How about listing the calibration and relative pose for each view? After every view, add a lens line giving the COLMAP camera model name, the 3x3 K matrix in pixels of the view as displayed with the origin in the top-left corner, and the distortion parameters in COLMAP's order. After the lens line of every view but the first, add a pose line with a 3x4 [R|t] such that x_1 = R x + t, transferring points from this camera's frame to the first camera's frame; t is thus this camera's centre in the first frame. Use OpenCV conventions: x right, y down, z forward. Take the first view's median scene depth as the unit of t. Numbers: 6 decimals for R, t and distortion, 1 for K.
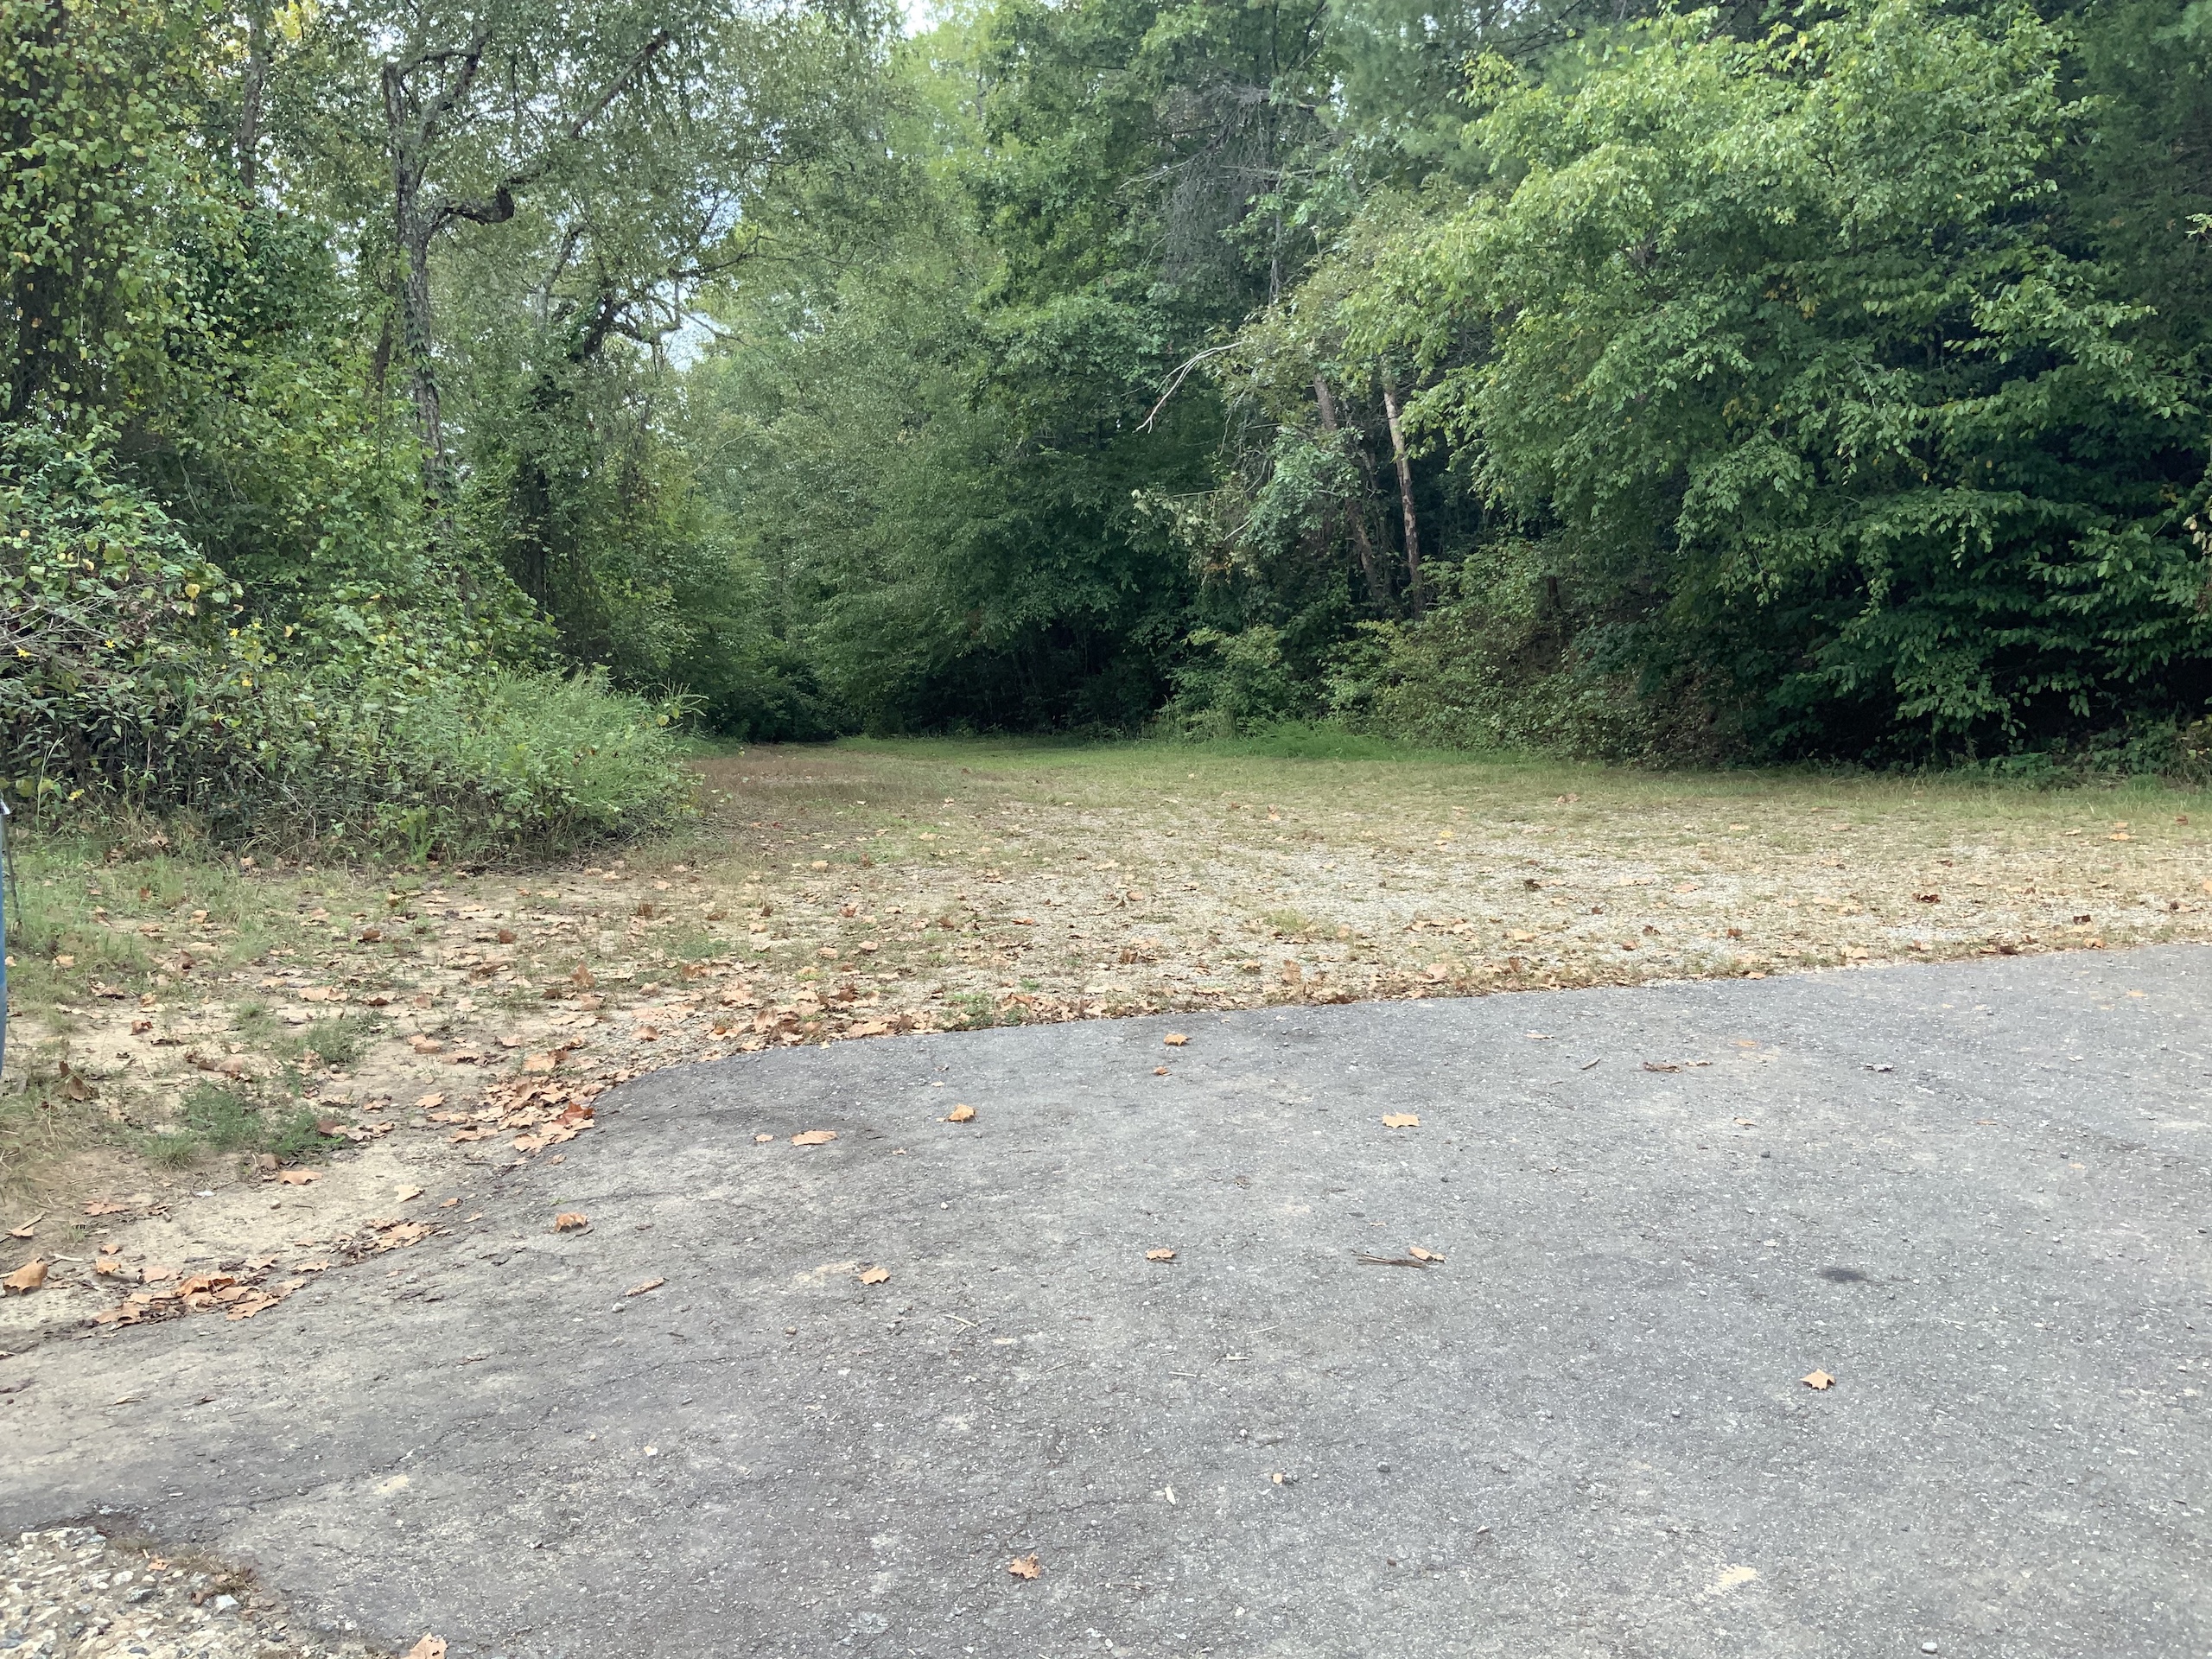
lens RADIAL K [[1869.0, 0, 1089.9], [0, 1869.0, 792.7], [0, 0, 1]] dist [0.067190, -0.131314]
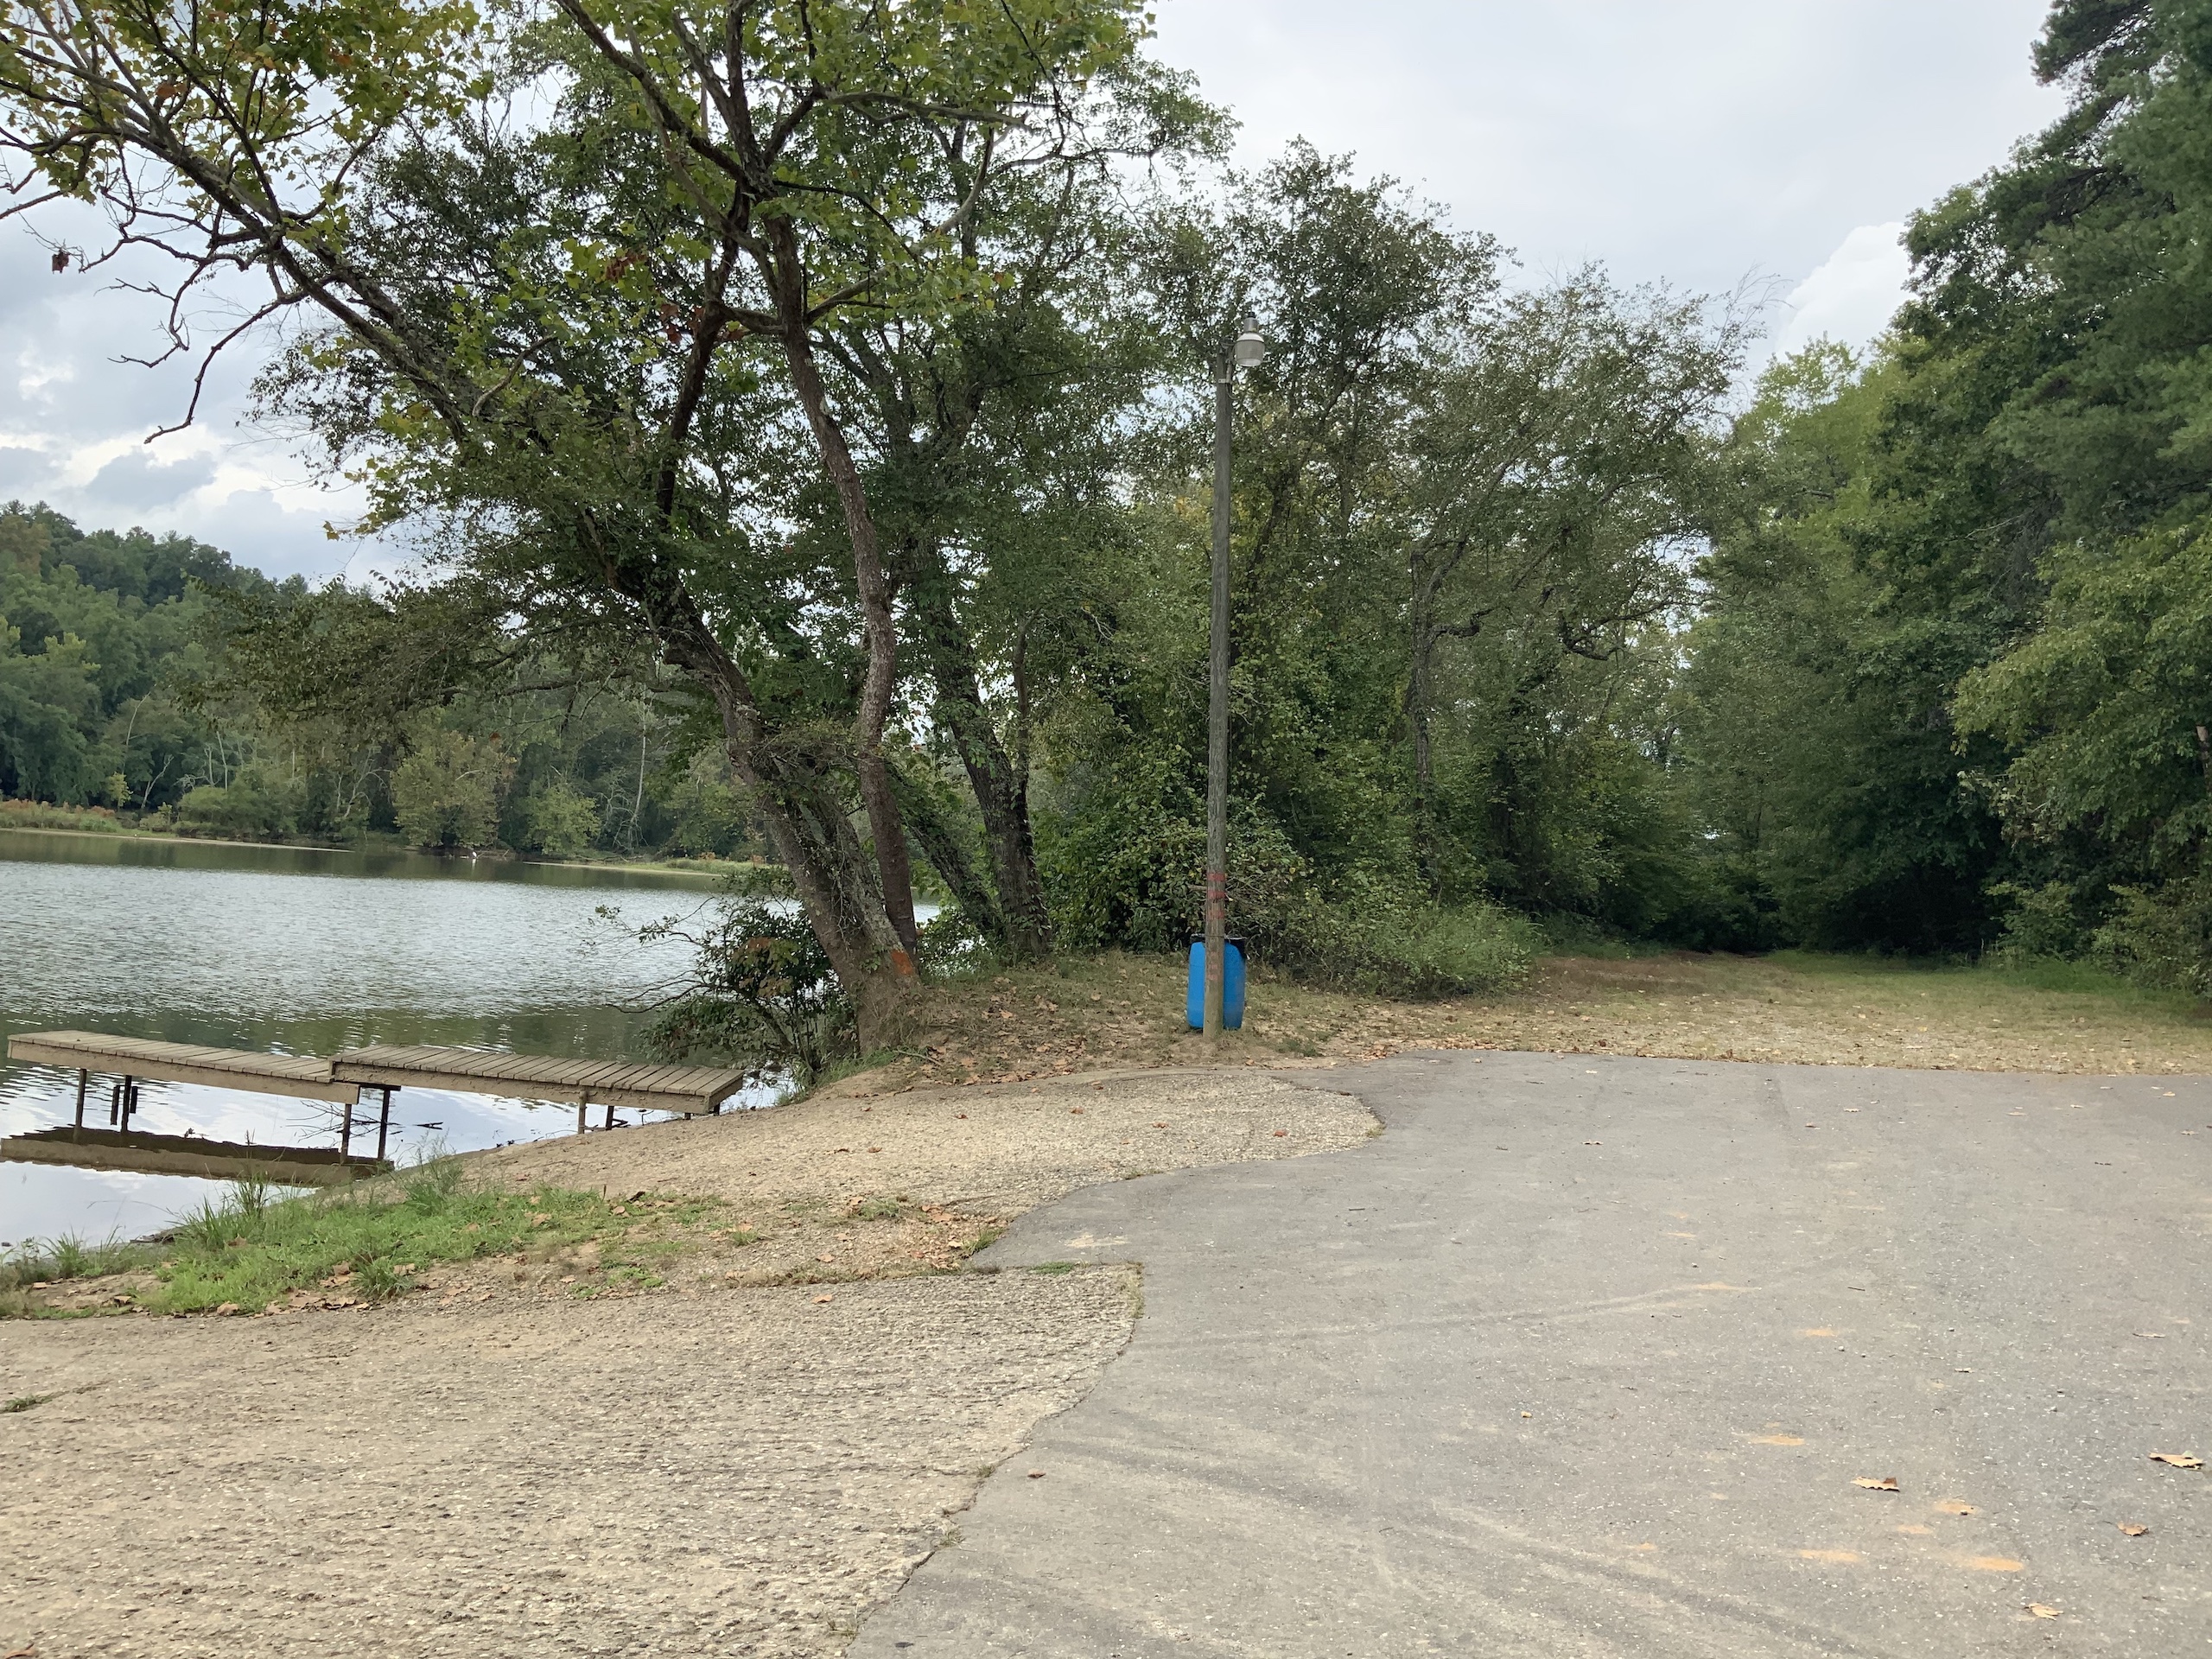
lens RADIAL K [[1869.0, 0, 1134.4], [0, 1869.0, 835.9], [0, 0, 1]] dist [0.067190, -0.131314]
pose [[0.865216, 0.031108, -0.500433, 0.200801], [-0.071090, 0.995602, -0.061021, 0.001294], [0.496334, 0.088372, 0.863622, -0.431729]]
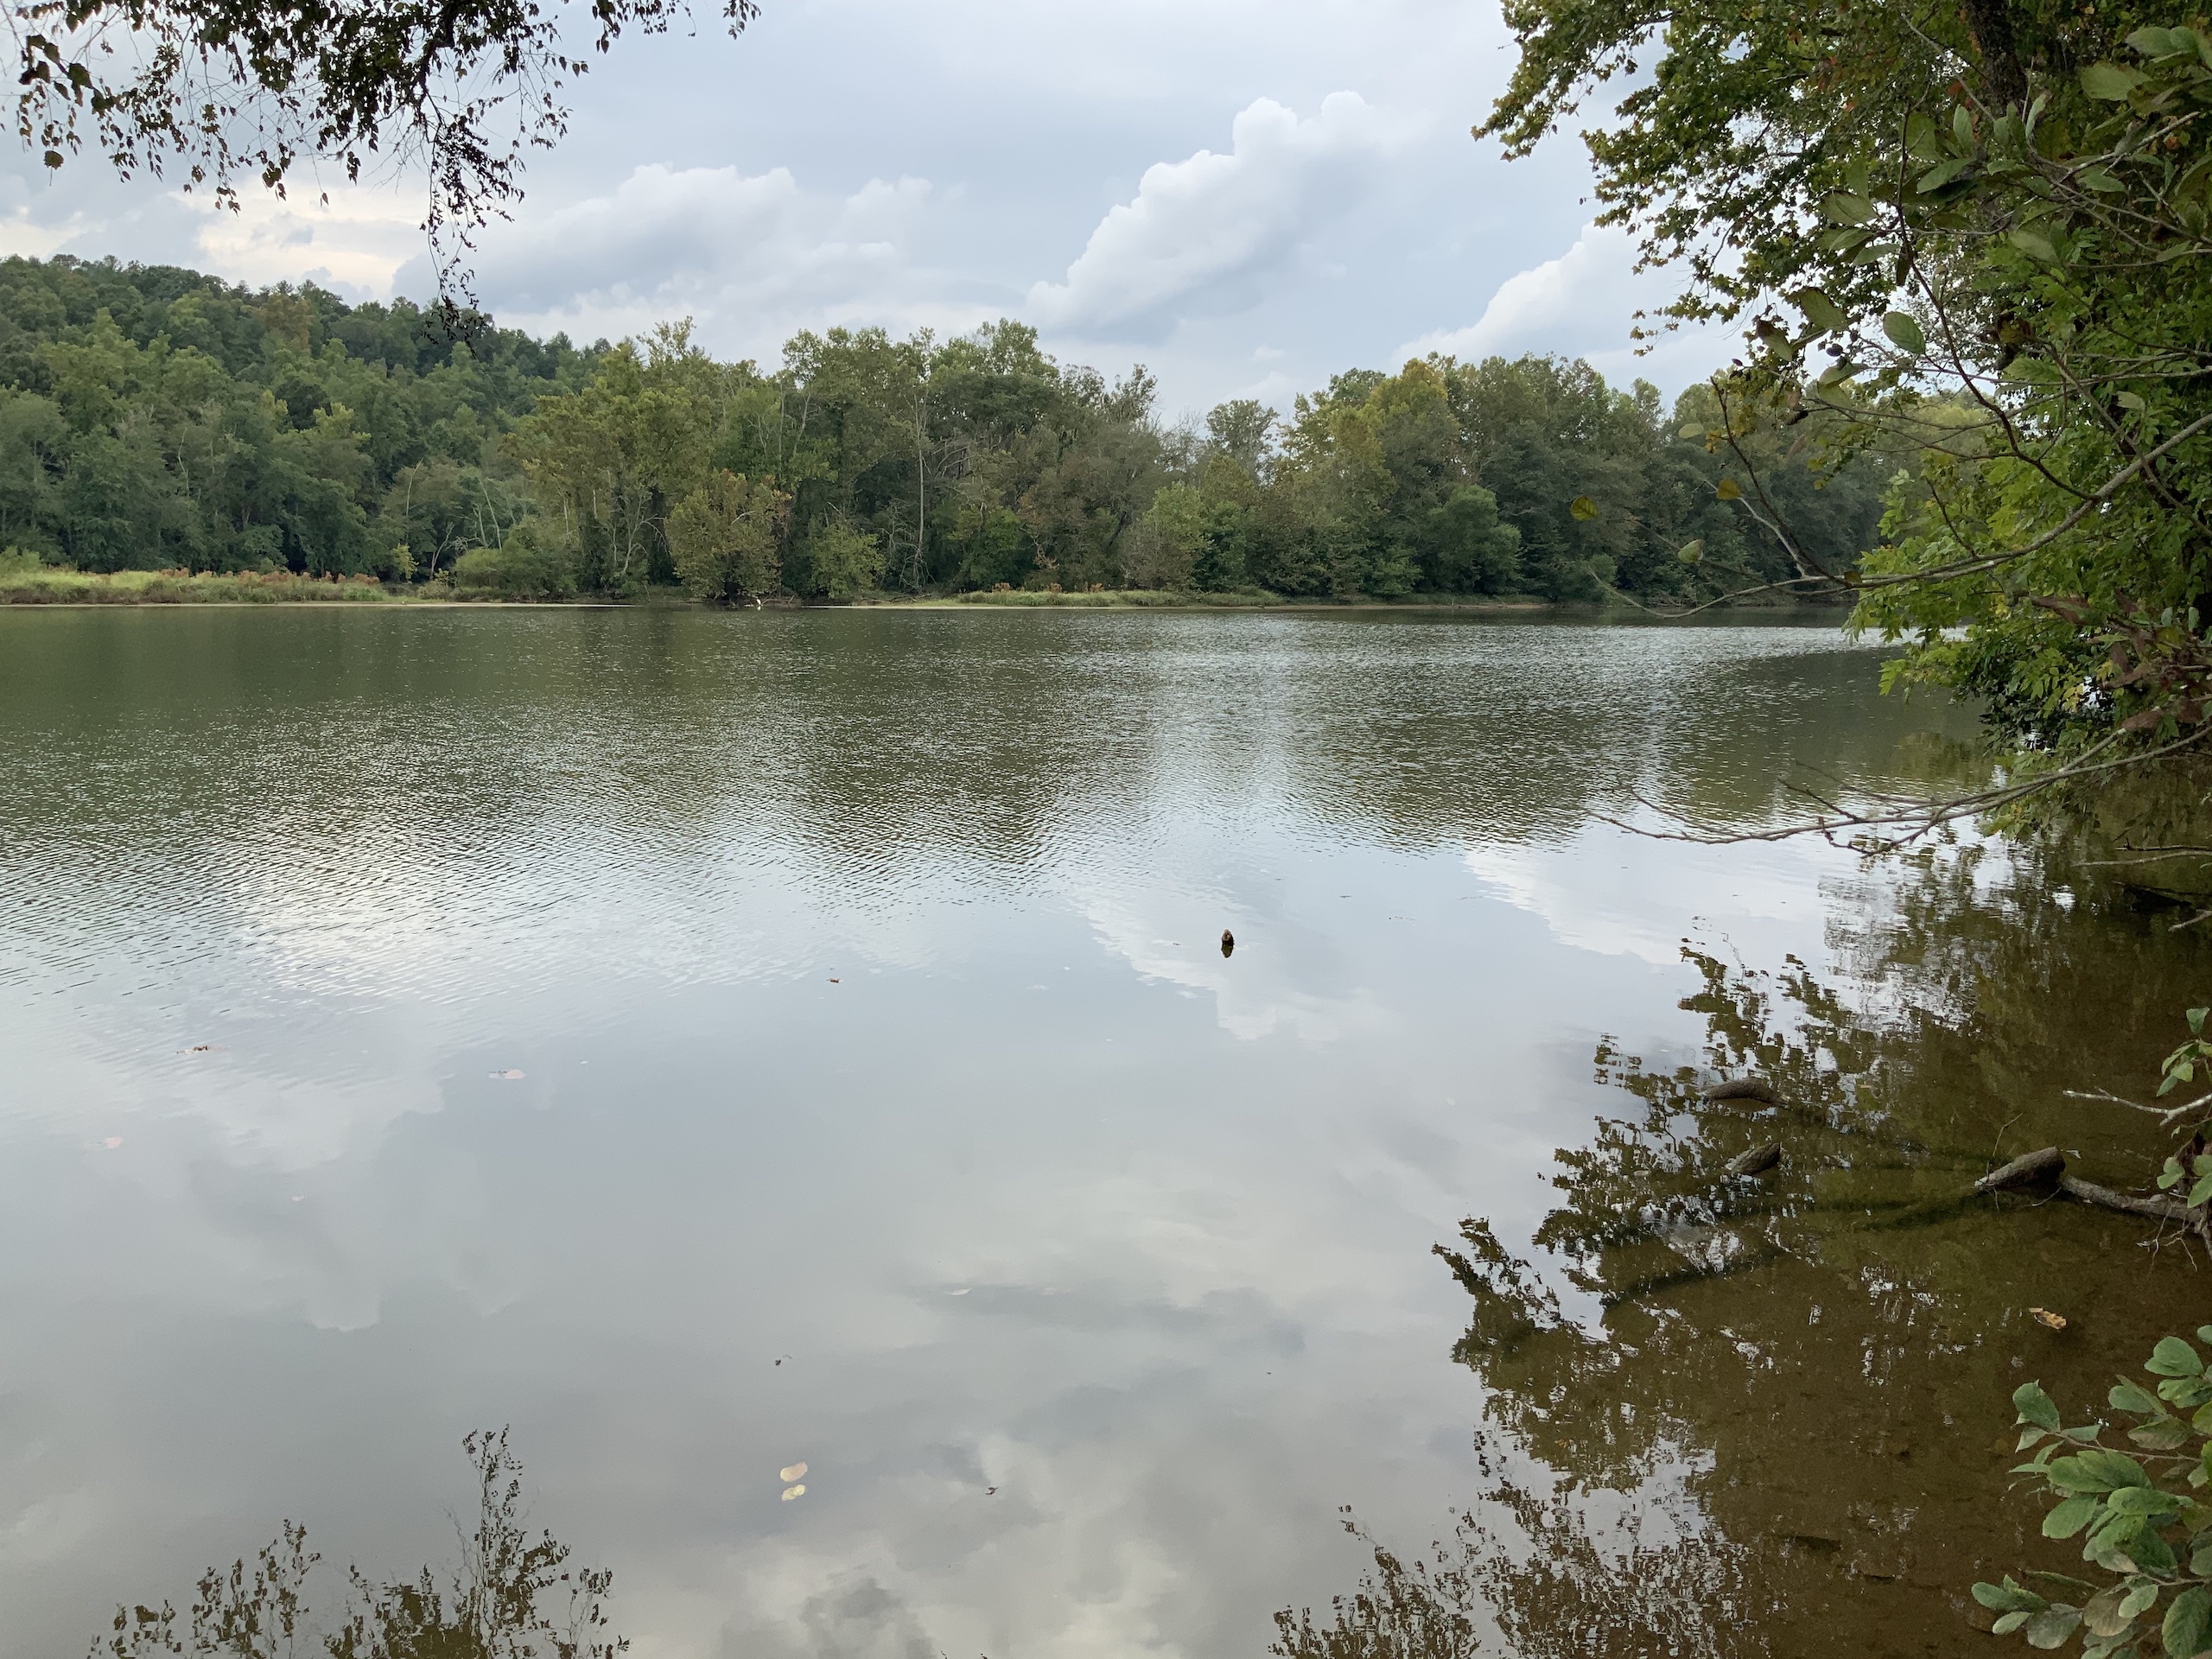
lens RADIAL K [[1869.0, 0, 1136.3], [0, 1869.0, 840.1], [0, 0, 1]] dist [0.067190, -0.131314]
pose [[0.786413, 0.064321, -0.614344, -0.304813], [-0.007692, 0.995506, 0.094382, 0.012431], [0.617654, -0.069498, 0.783373, 0.019936]]
